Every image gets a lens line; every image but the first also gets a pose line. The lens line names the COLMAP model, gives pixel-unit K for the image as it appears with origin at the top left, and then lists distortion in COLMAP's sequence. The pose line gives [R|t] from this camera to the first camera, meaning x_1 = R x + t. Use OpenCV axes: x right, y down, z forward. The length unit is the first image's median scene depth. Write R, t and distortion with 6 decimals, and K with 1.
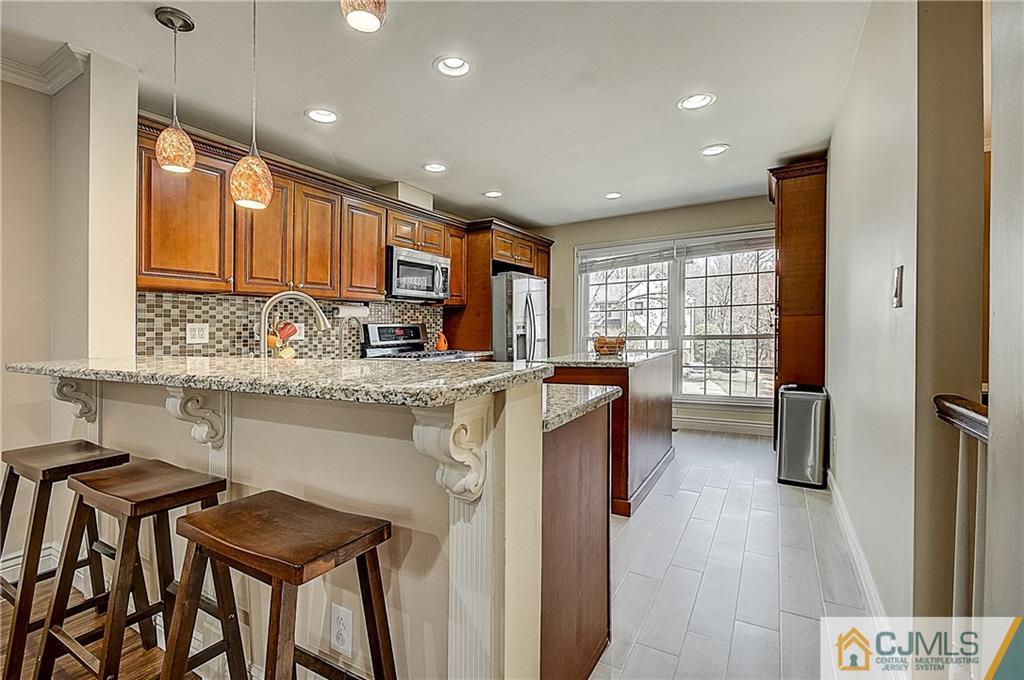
lens RADIAL K [[465.9, 0, 506.2], [0, 465.9, 338.9], [0, 0, 1]] dist [-0.002742, 0.000017]
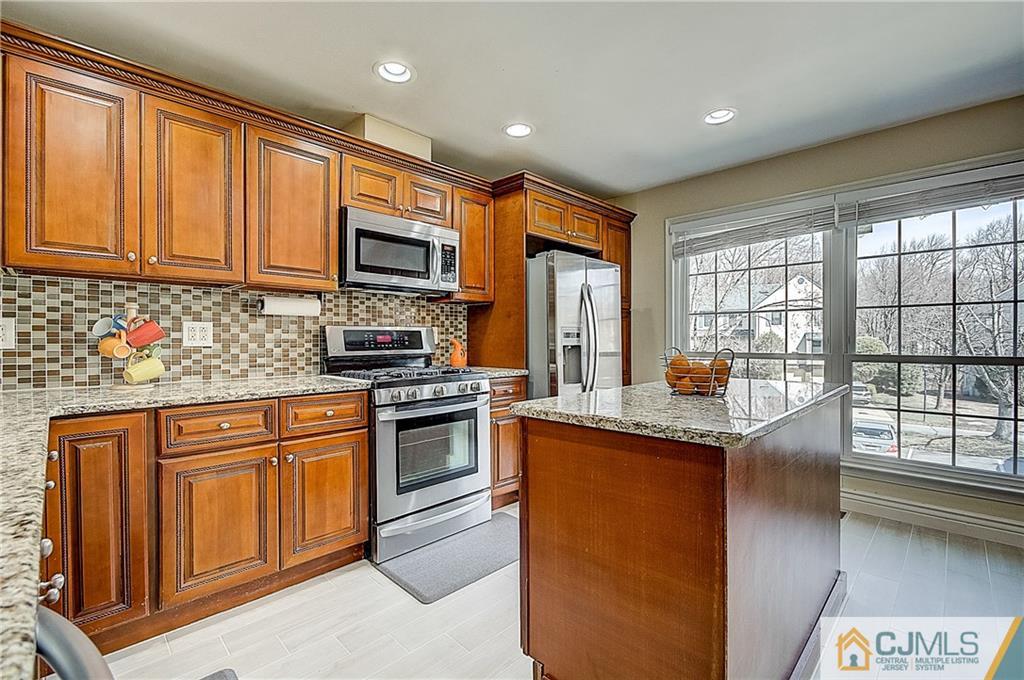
lens RADIAL K [[465.9, 0, 495.3], [0, 465.9, 335.4], [0, 0, 1]] dist [-0.002742, 0.000017]
pose [[0.964407, 0.016719, -0.263892, 0.118435], [-0.023498, 0.999469, -0.022552, -0.007213], [0.263375, 0.027950, 0.964288, 0.372935]]
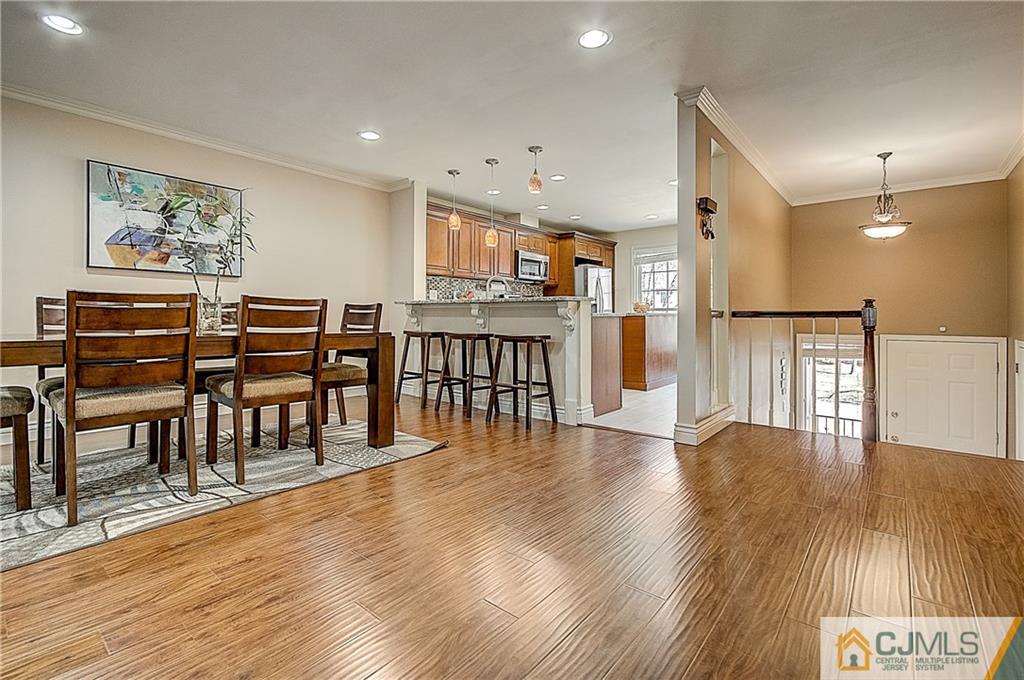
lens RADIAL K [[465.9, 0, 501.5], [0, 465.9, 307.2], [0, 0, 1]] dist [-0.002742, 0.000017]
pose [[0.984630, 0.012440, -0.174208, 0.003190], [-0.019670, 0.999013, -0.039835, 0.079235], [0.173540, 0.042650, 0.983903, -0.665886]]
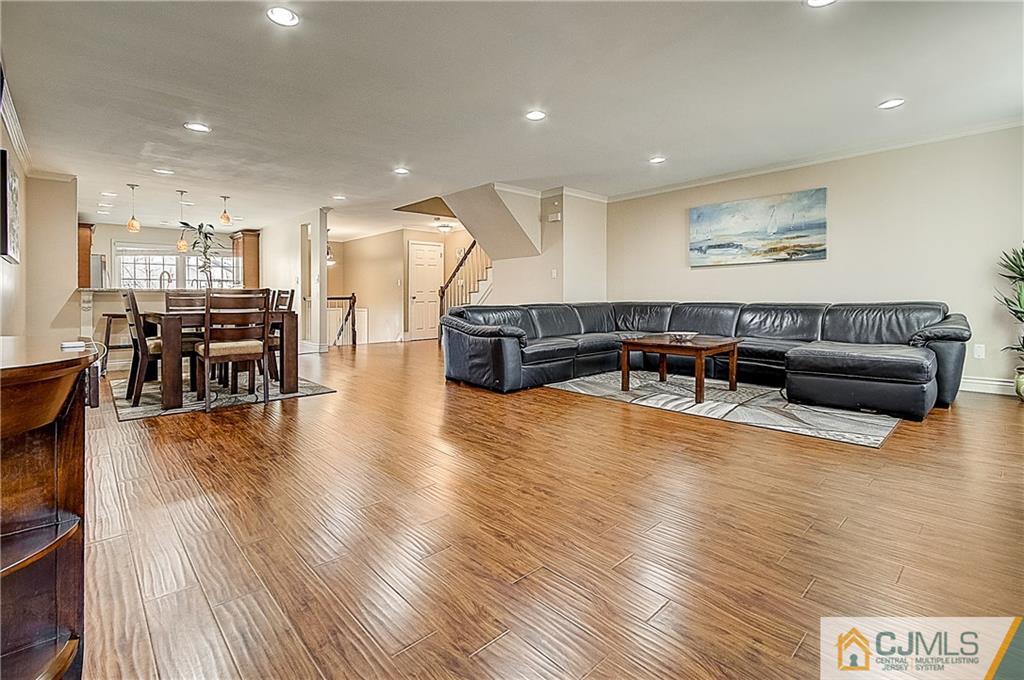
lens RADIAL K [[465.9, 0, 507.0], [0, 465.9, 300.0], [0, 0, 1]] dist [-0.002742, 0.000017]
pose [[0.292959, 0.008040, 0.956091, -1.327675], [0.024969, 0.999559, -0.016056, 0.107285], [-0.955799, 0.028576, 0.292629, -1.081754]]
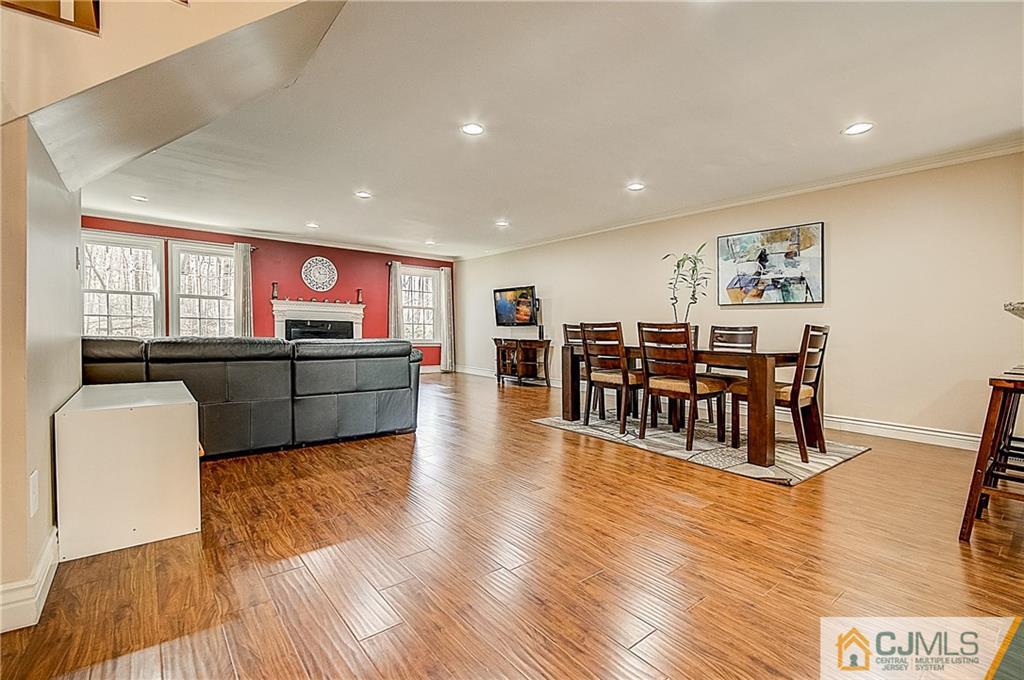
lens RADIAL K [[465.9, 0, 512.8], [0, 465.9, 338.7], [0, 0, 1]] dist [-0.002742, 0.000017]
pose [[-0.360736, 0.019458, -0.932465, 0.526786], [-0.037771, 0.998657, 0.035451, 0.058978], [0.931903, 0.048008, -0.359517, -0.077139]]
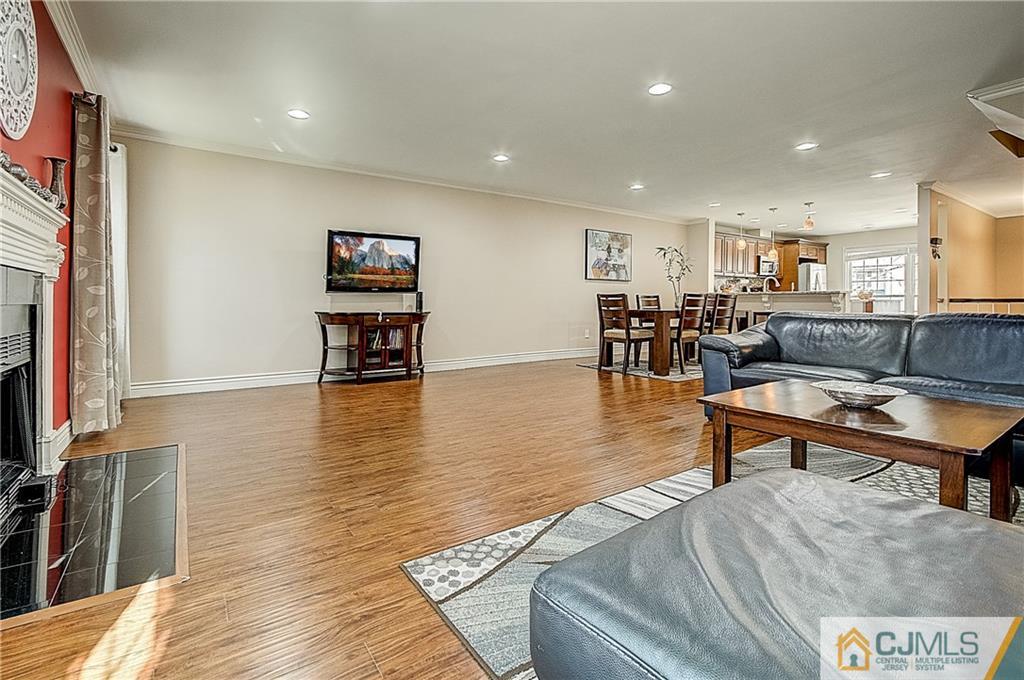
lens RADIAL K [[465.9, 0, 506.8], [0, 465.9, 302.6], [0, 0, 1]] dist [-0.002742, 0.000017]
pose [[0.905369, 0.015587, -0.424341, -0.368170], [-0.022597, 0.999679, -0.011491, 0.104832], [0.424025, 0.019992, 0.905430, -1.661009]]
